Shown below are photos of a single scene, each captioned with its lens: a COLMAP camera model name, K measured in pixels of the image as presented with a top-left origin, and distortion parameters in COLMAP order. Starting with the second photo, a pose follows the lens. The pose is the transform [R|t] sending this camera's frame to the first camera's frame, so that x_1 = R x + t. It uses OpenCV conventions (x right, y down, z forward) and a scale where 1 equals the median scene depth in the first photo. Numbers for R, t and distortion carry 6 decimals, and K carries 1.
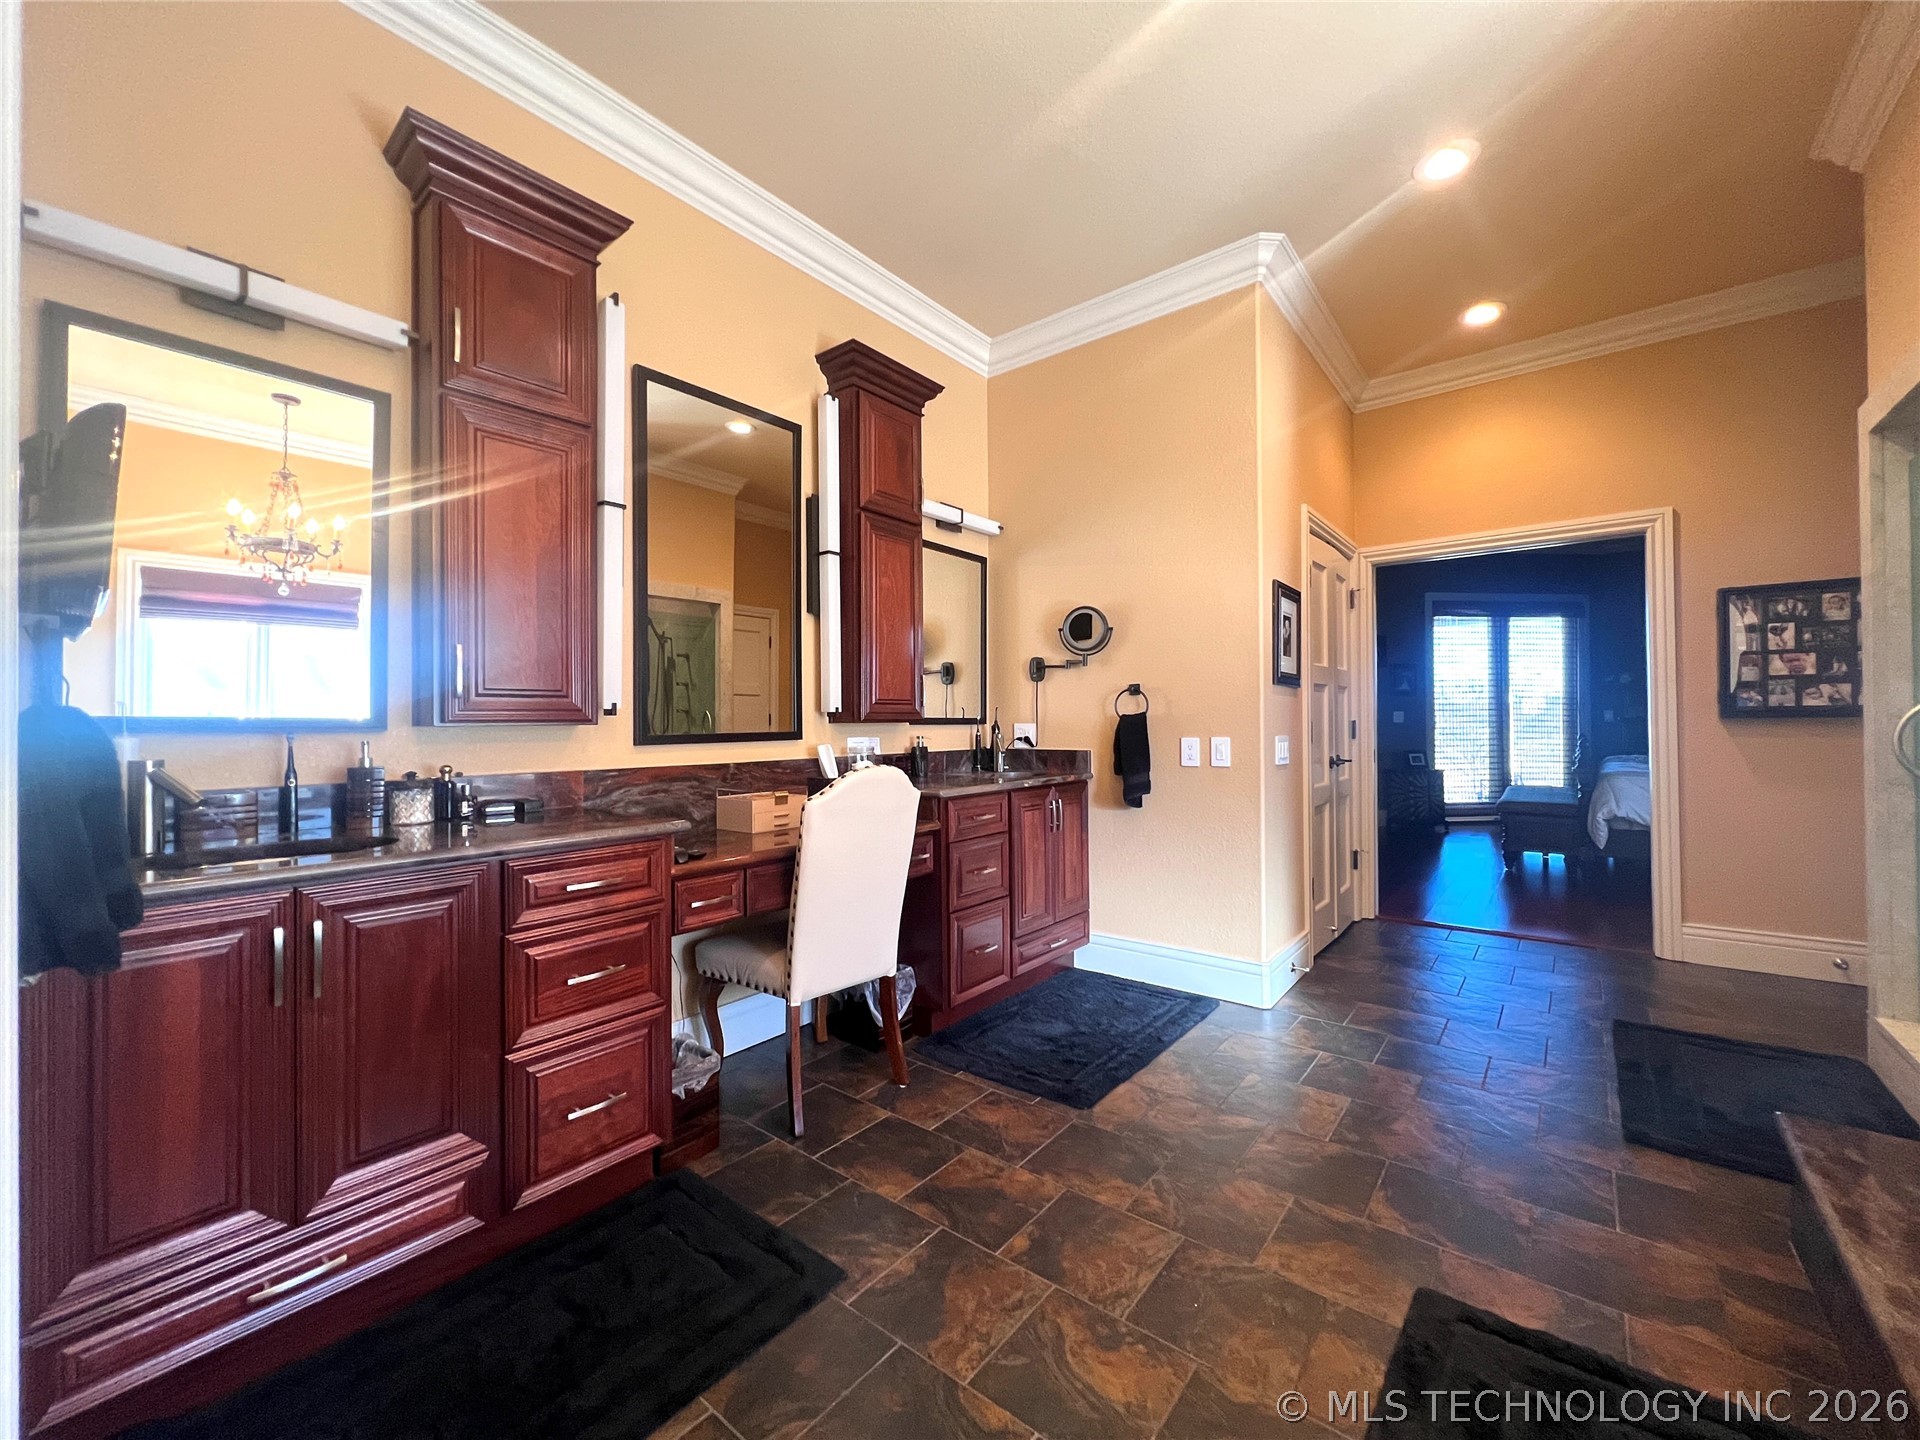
lens RADIAL K [[772.9, 0, 957.8], [0, 772.9, 714.5], [0, 0, 1]] dist [-0.001420, 0.000889]
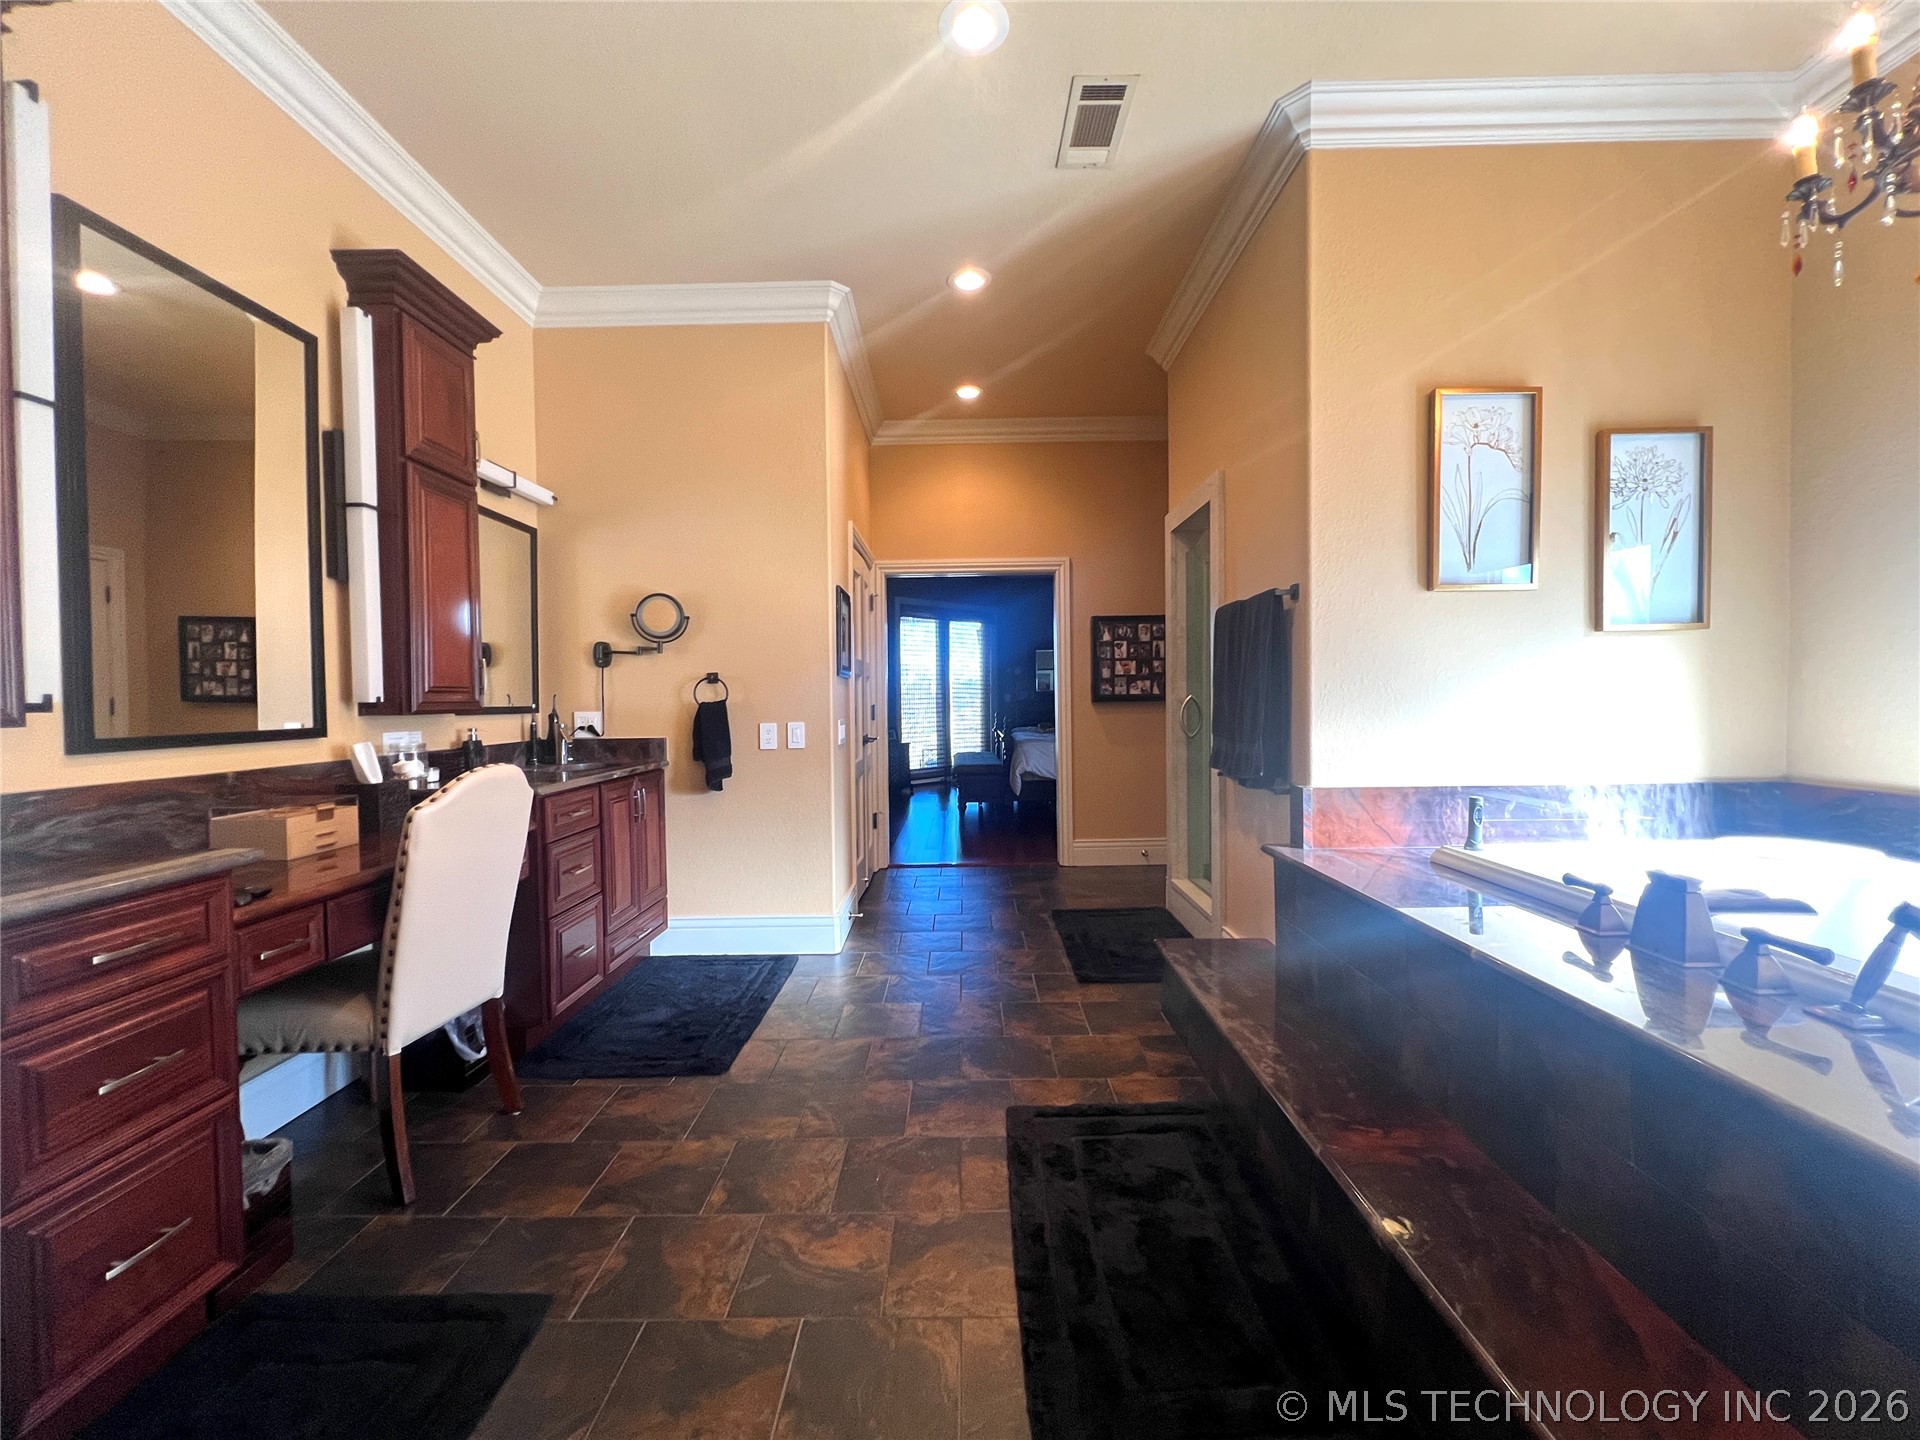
lens RADIAL K [[772.9, 0, 957.8], [0, 772.9, 714.5], [0, 0, 1]] dist [-0.001420, 0.000889]
pose [[0.784156, -0.015915, 0.620359, -0.180105], [0.000221, 0.999678, 0.025367, -0.010829], [-0.620563, -0.019755, 0.783907, -0.024936]]
